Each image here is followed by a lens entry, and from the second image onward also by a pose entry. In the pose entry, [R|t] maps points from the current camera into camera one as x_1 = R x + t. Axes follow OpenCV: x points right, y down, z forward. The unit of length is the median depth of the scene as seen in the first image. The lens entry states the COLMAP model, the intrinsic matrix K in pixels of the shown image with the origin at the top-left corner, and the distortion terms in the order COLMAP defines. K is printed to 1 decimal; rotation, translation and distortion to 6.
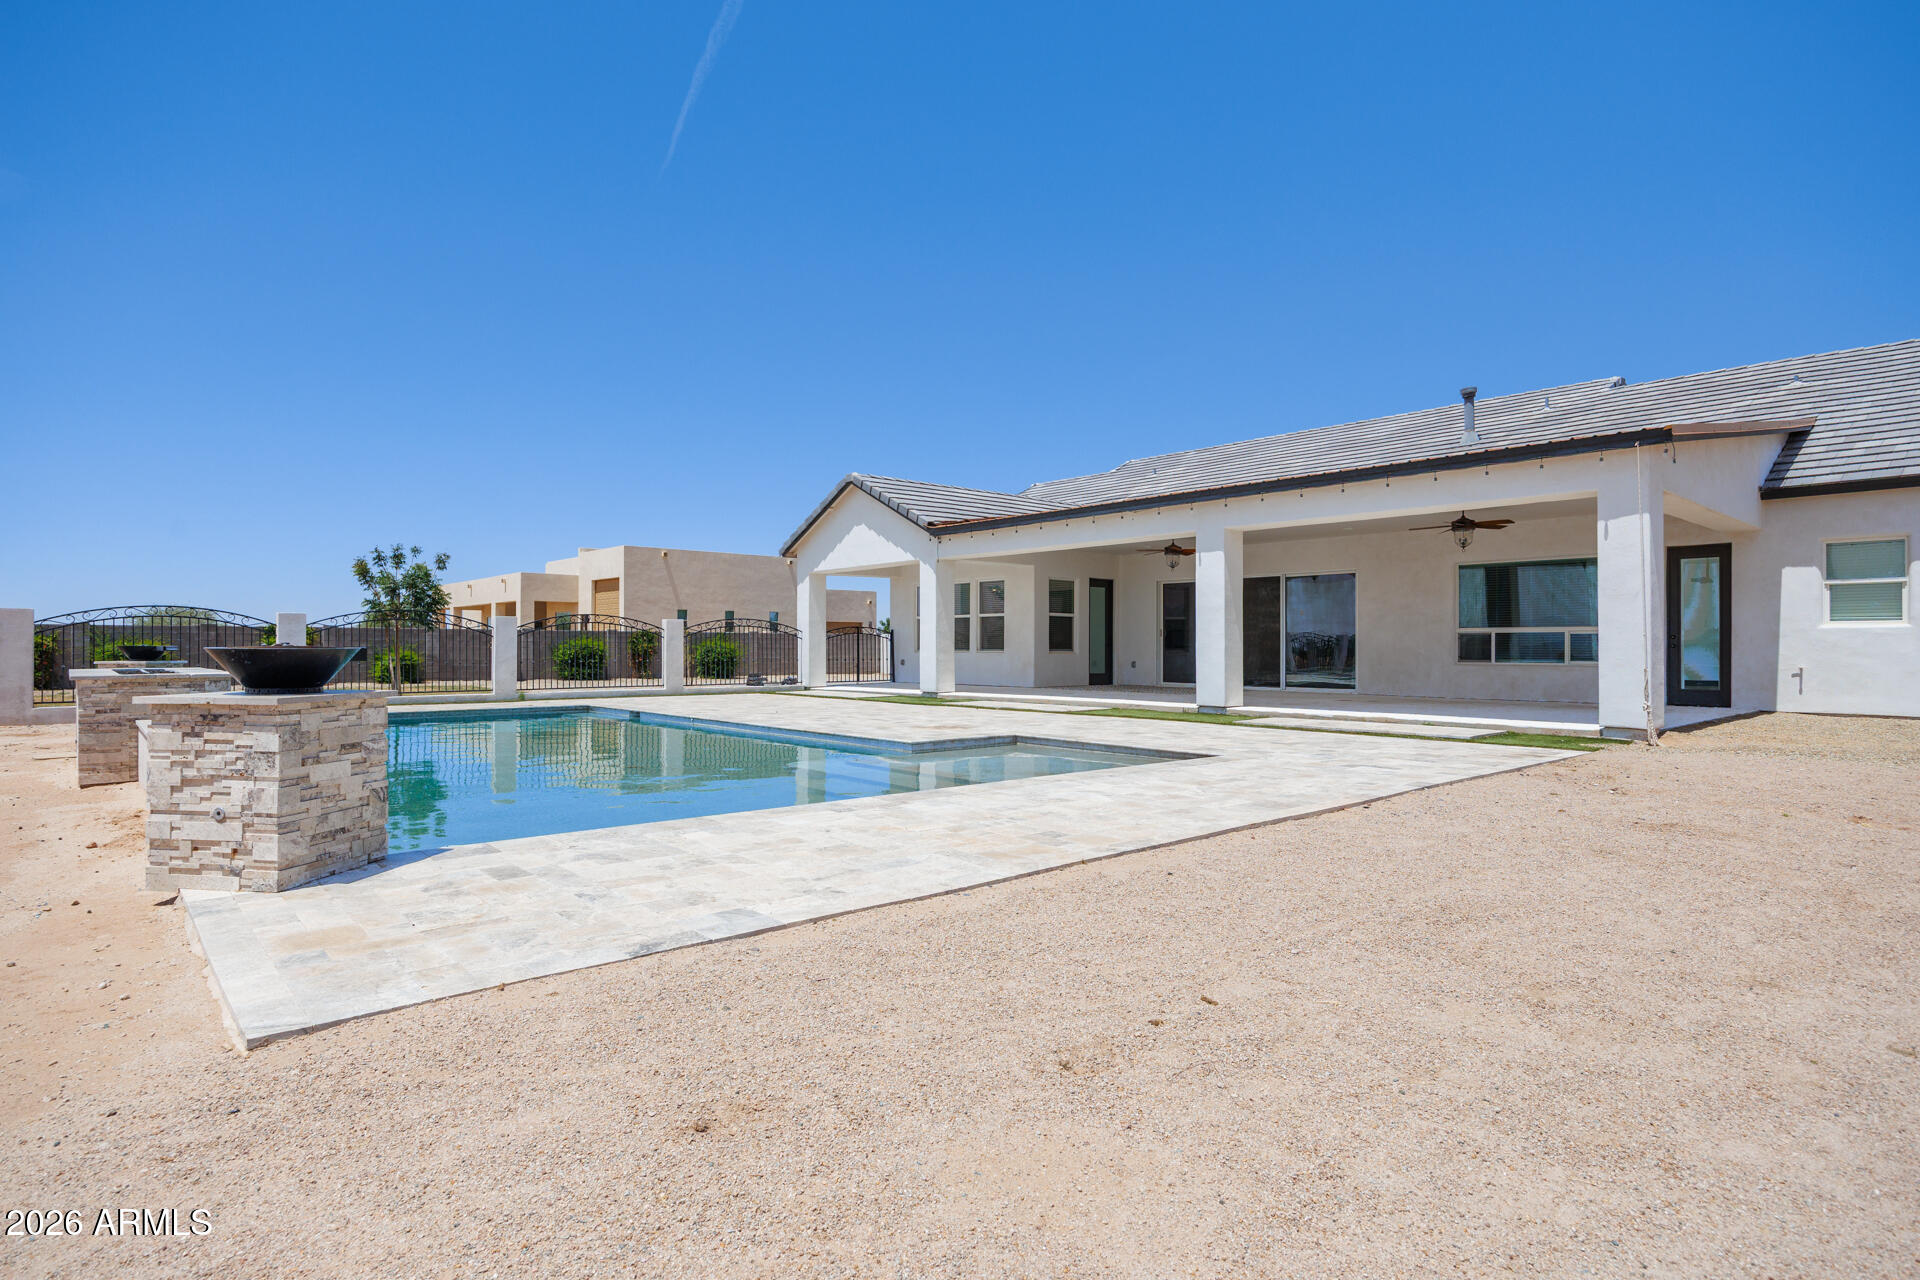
lens RADIAL K [[995.7, 0, 969.4], [0, 995.7, 641.0], [0, 0, 1]] dist [0.001493, 0.000305]
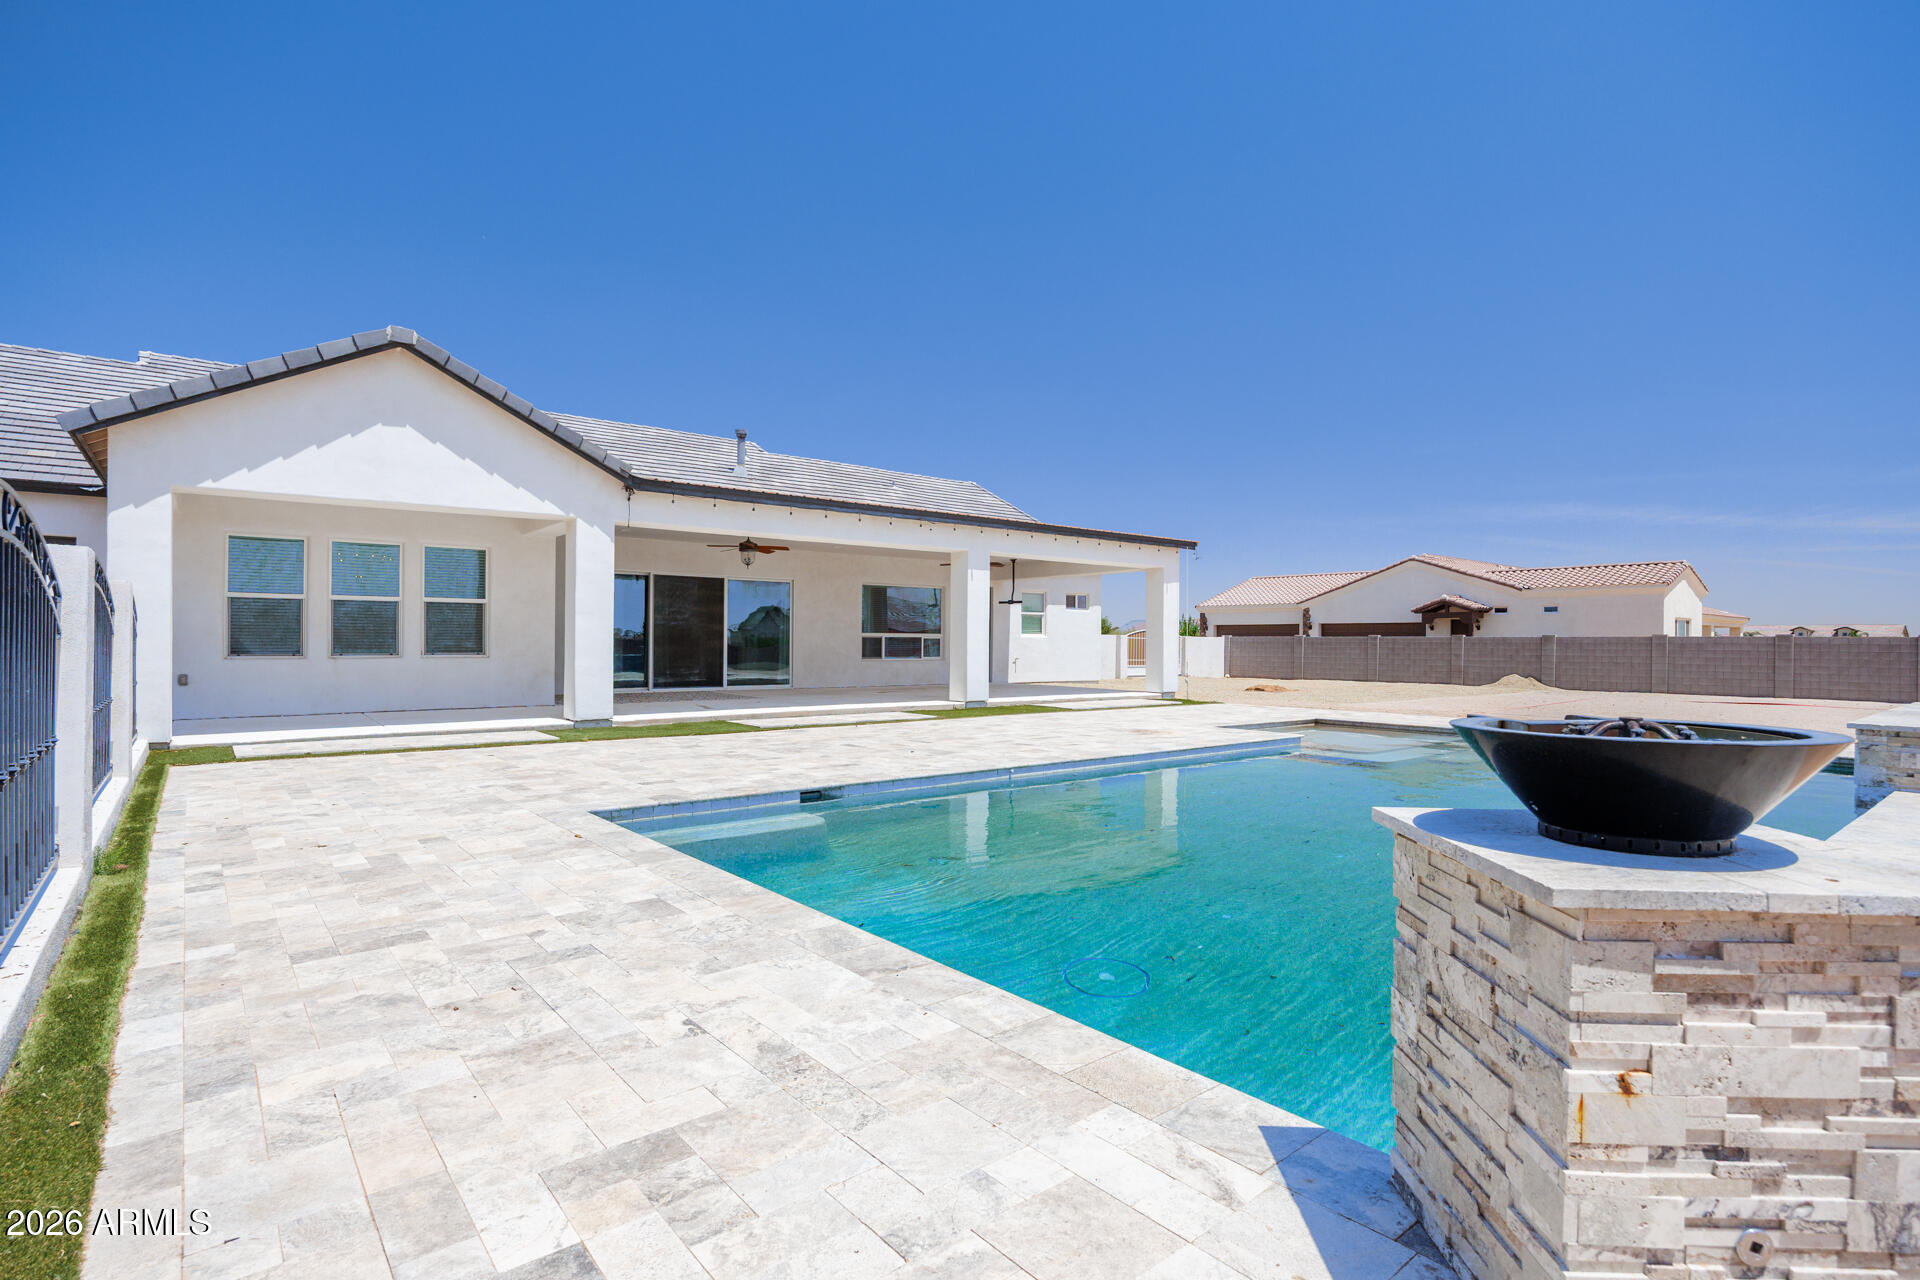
lens RADIAL K [[936.8, 0, 954.1], [0, 936.8, 645.3], [0, 0, 1]] dist [-0.013923, 0.001508]
pose [[0.057513, -0.006247, 0.998325, -0.718678], [-0.012720, 0.999895, 0.006990, -0.006590], [-0.998264, -0.013101, 0.057428, 0.801444]]
